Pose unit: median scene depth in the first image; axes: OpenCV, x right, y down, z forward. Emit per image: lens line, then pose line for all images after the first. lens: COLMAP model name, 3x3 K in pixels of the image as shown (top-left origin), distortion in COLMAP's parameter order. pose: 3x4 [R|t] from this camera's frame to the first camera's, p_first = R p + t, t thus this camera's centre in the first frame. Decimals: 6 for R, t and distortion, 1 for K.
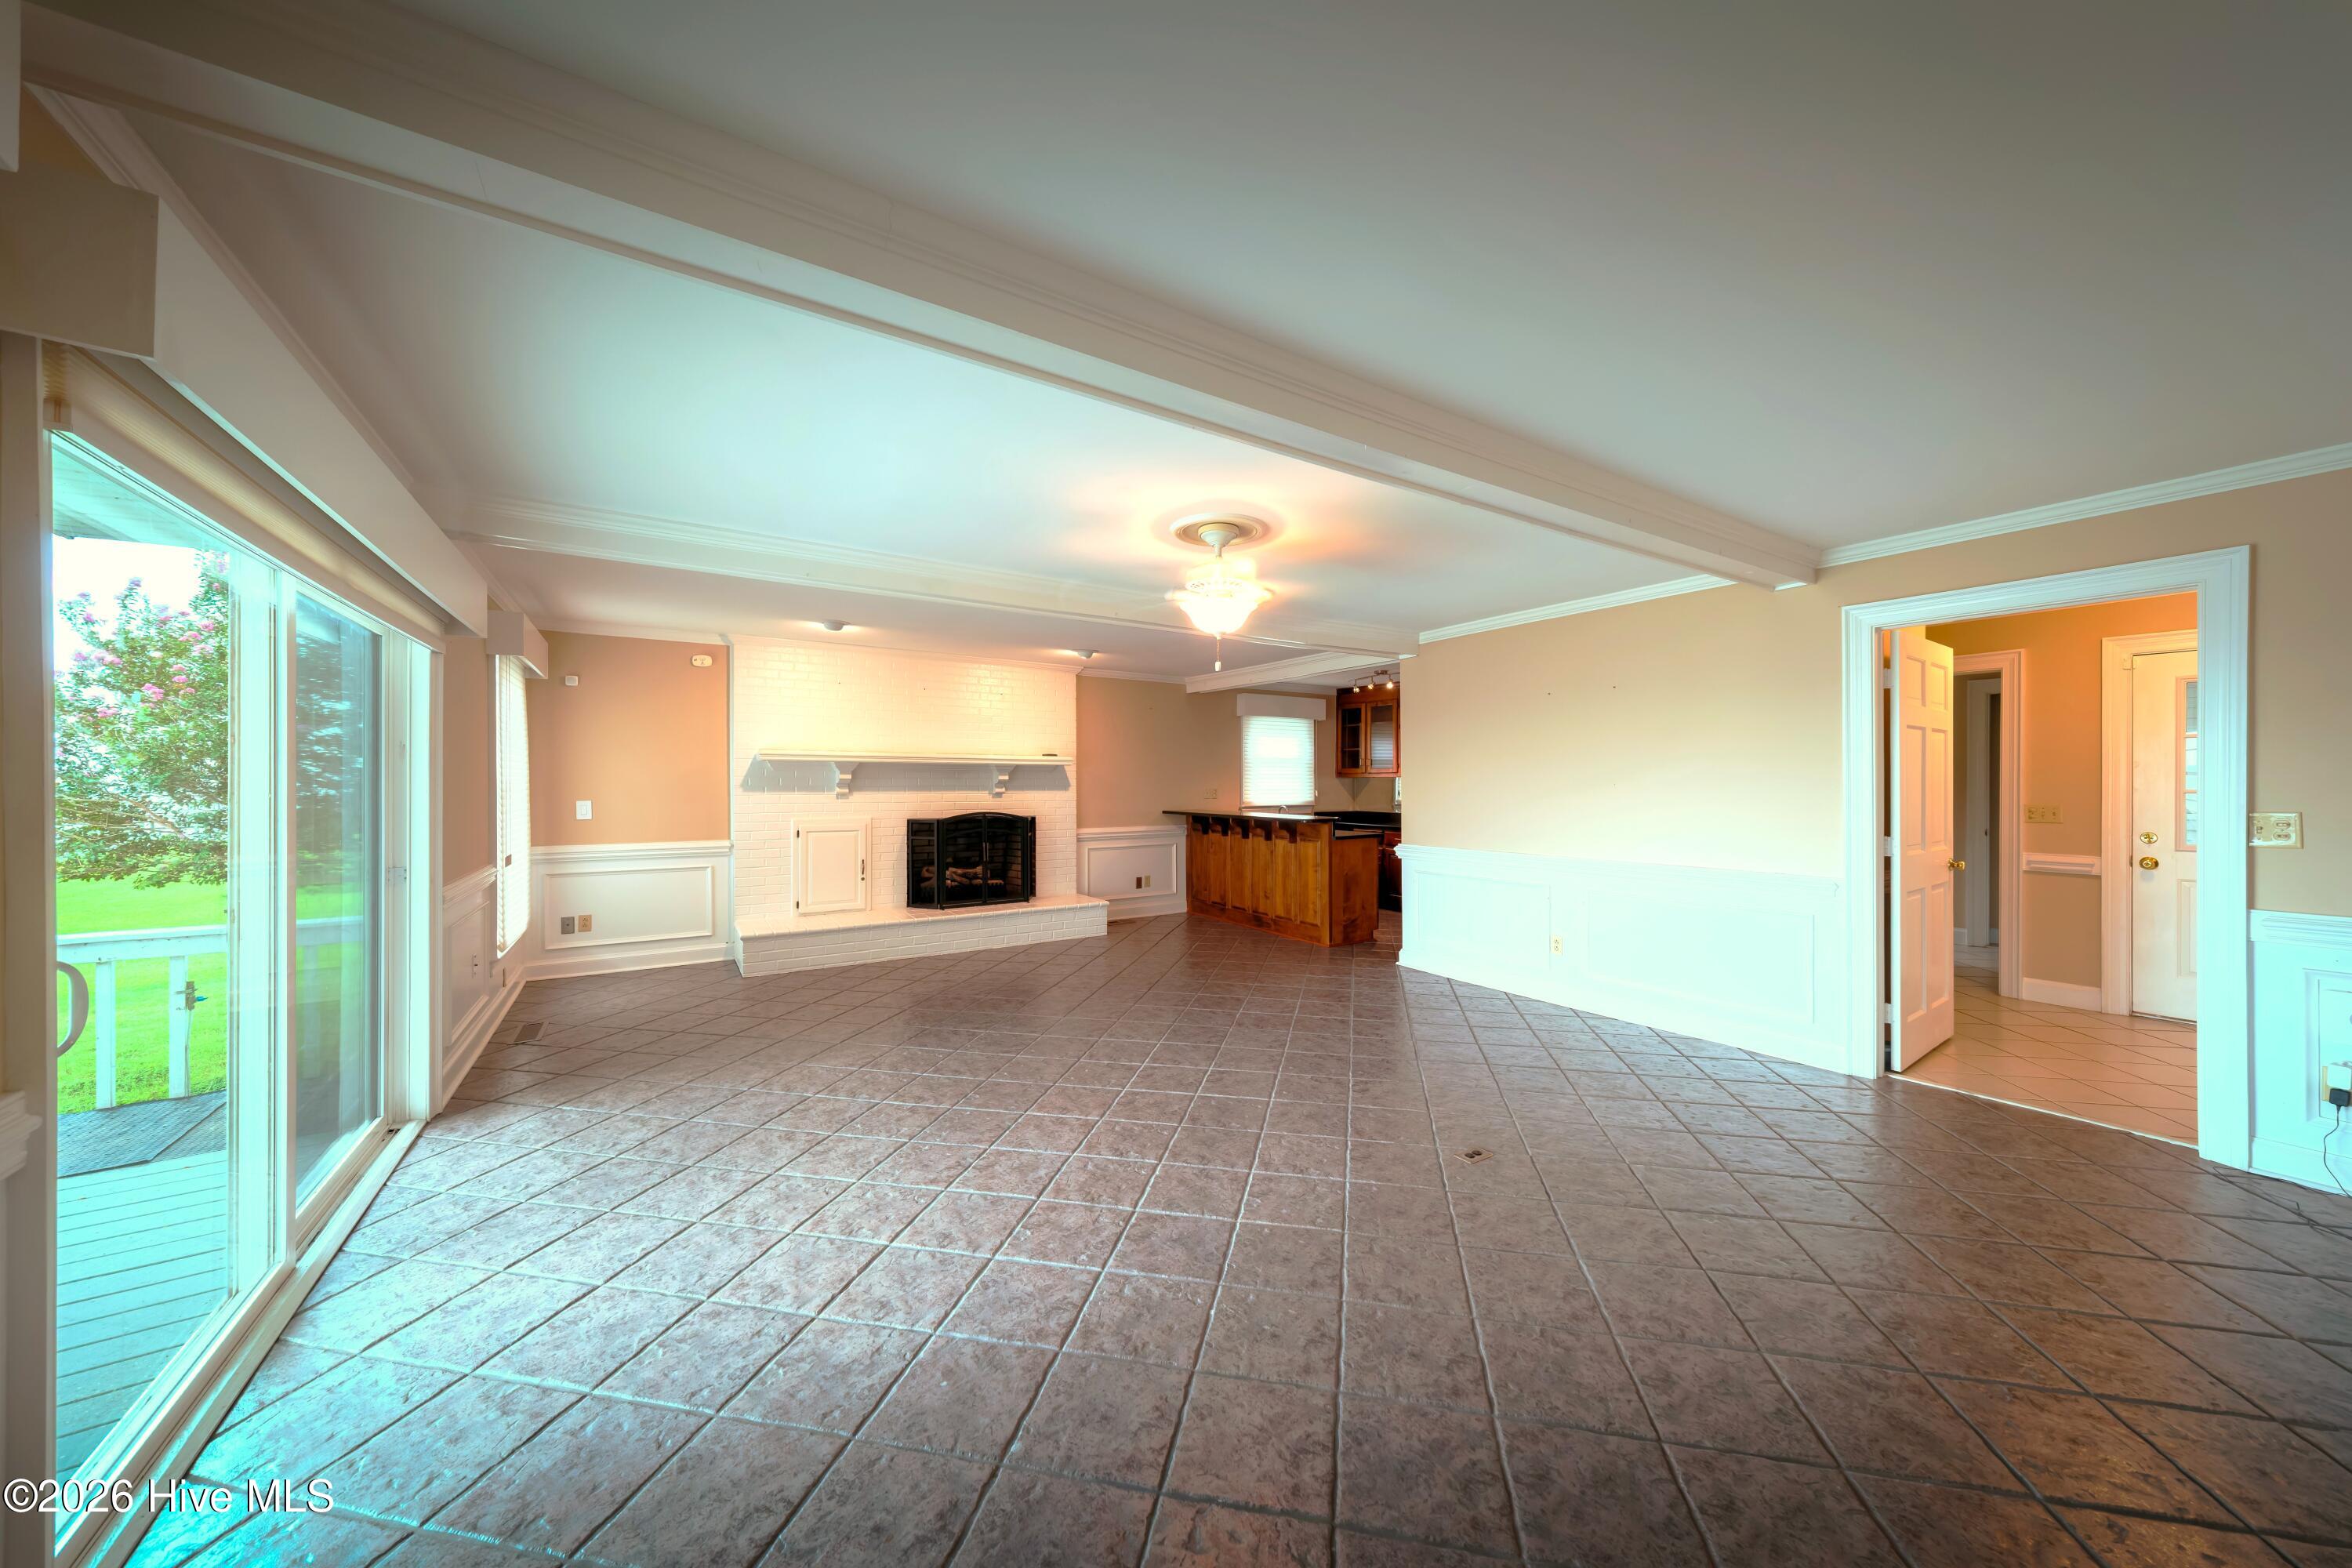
lens RADIAL K [[817.5, 0, 1183.5], [0, 817.5, 779.4], [0, 0, 1]] dist [0.007349, 0.000180]
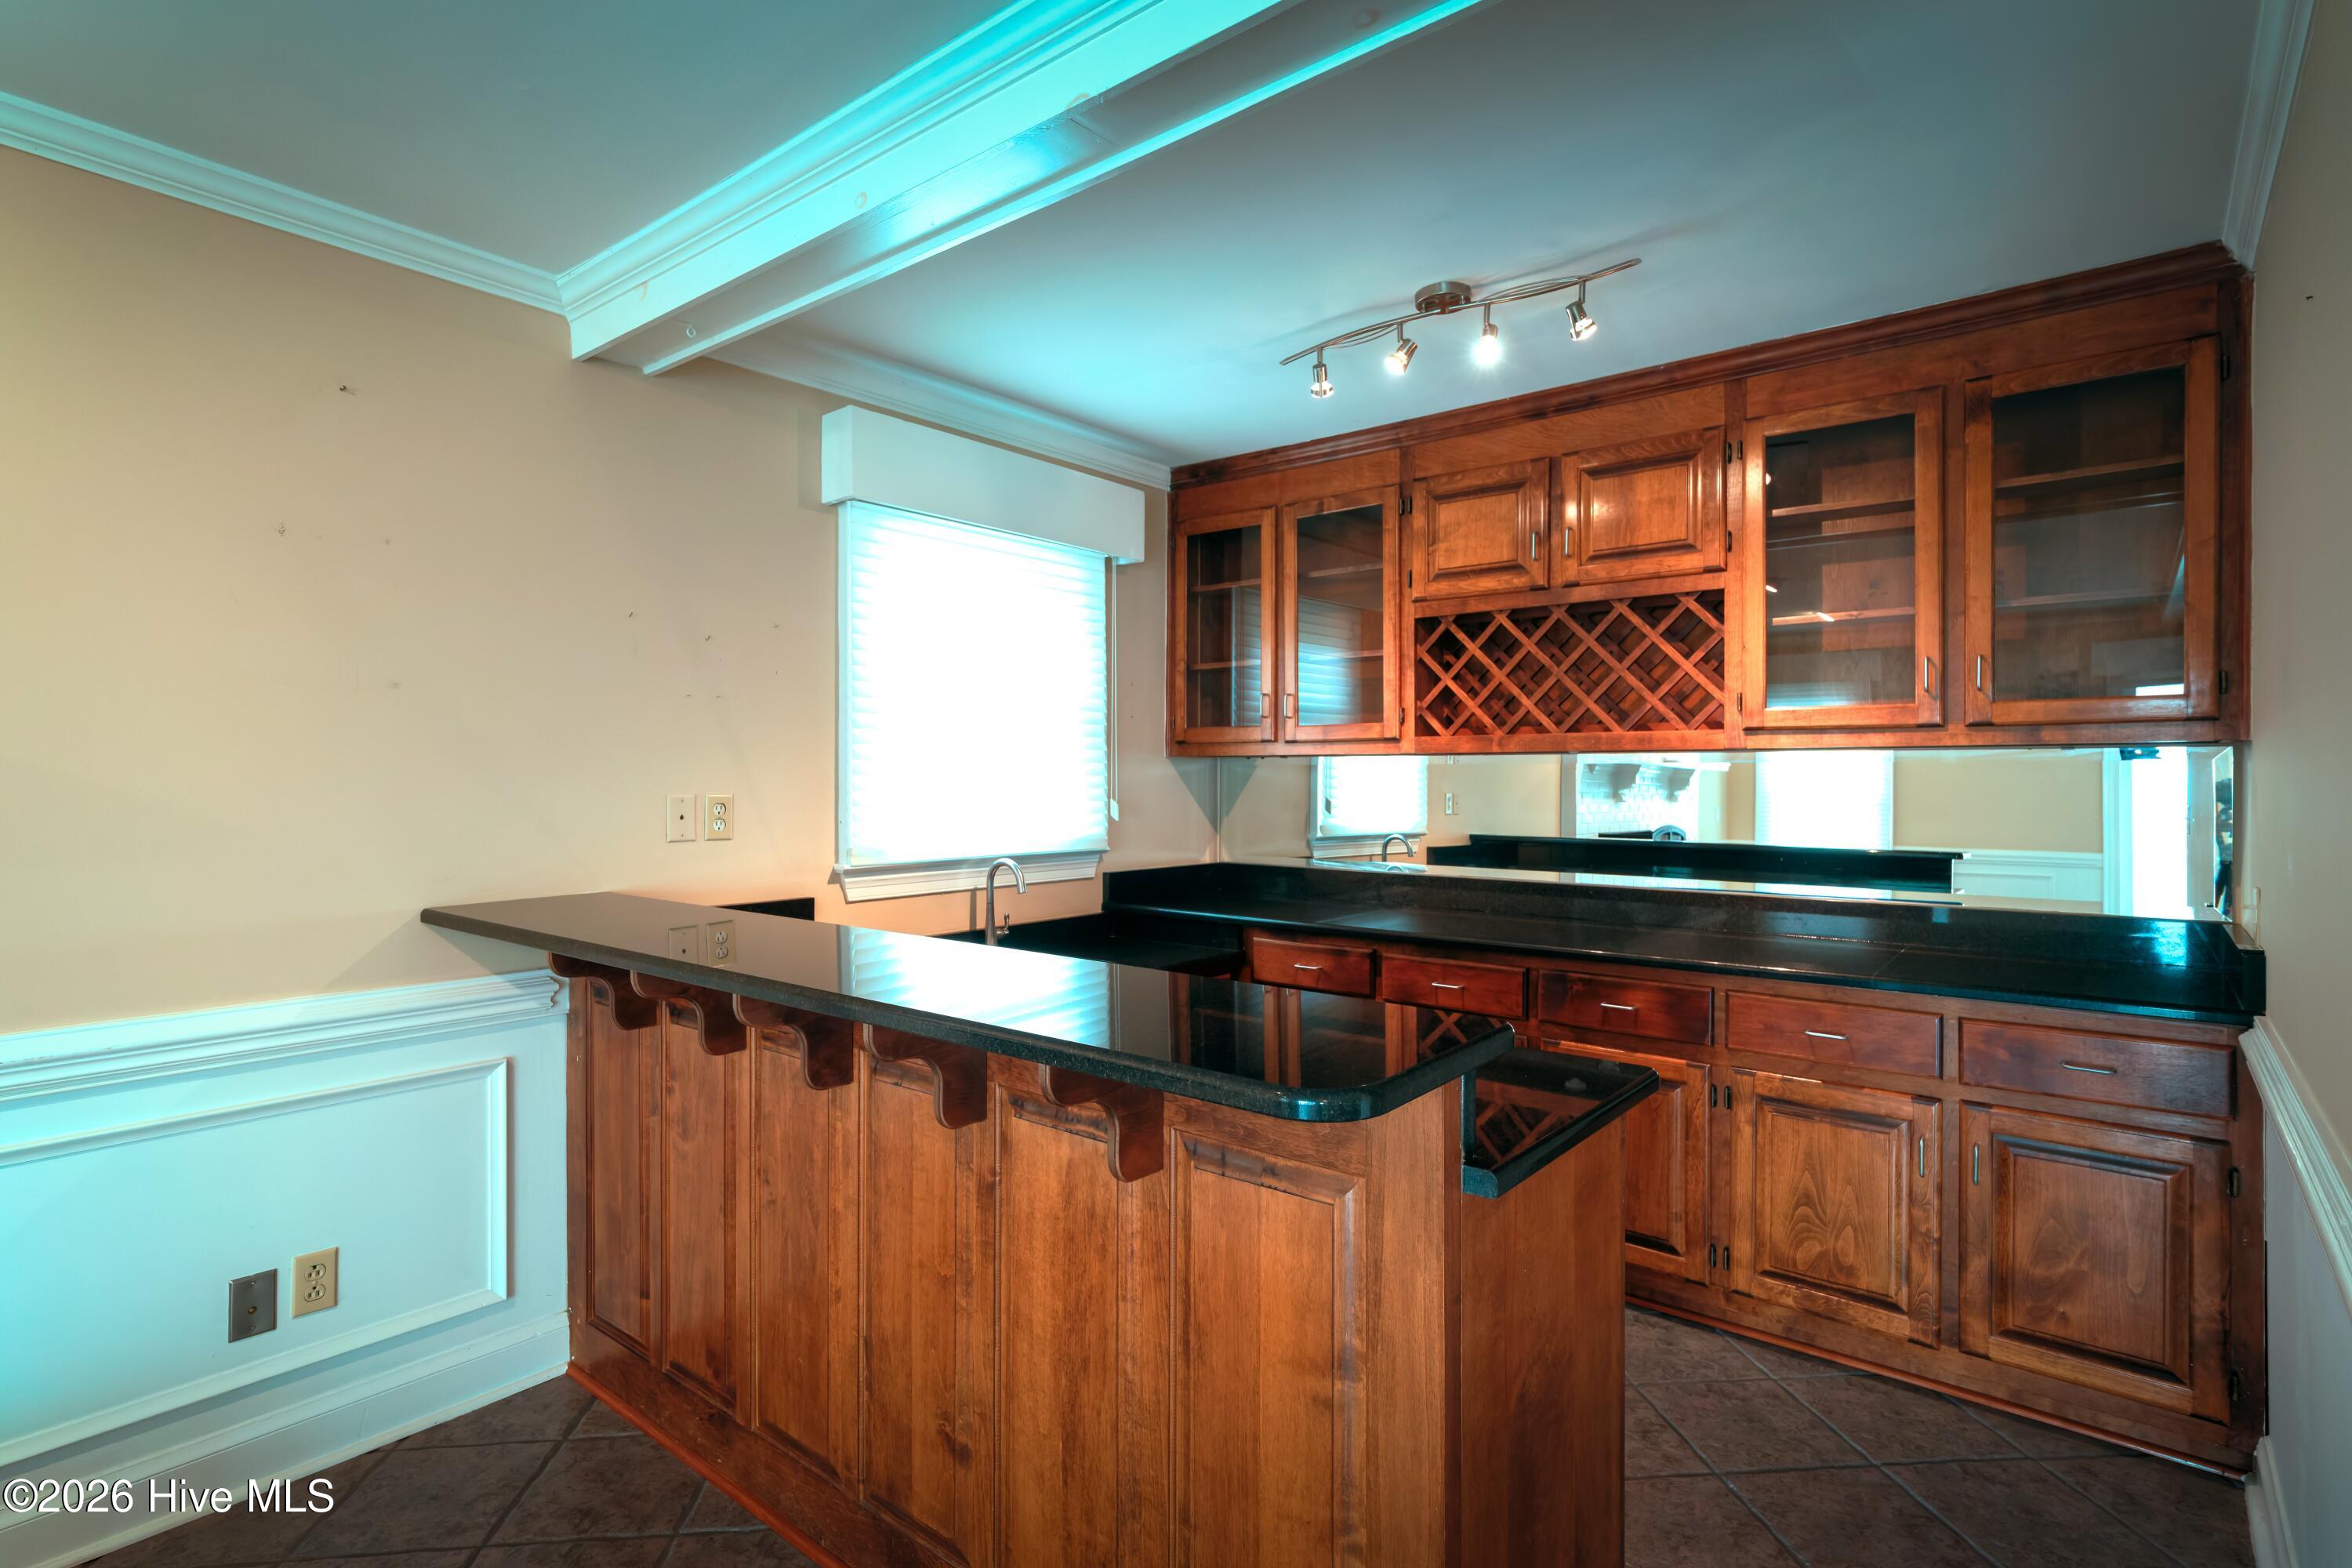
lens RADIAL K [[1133.7, 0, 1171.5], [0, 1133.7, 776.2], [0, 0, 1]] dist [0.004228, 0.000375]
pose [[0.949921, 0.003000, 0.312475, 0.058305], [-0.004852, 0.999975, 0.005149, 0.002597], [-0.312452, -0.006407, 0.949912, 0.632473]]
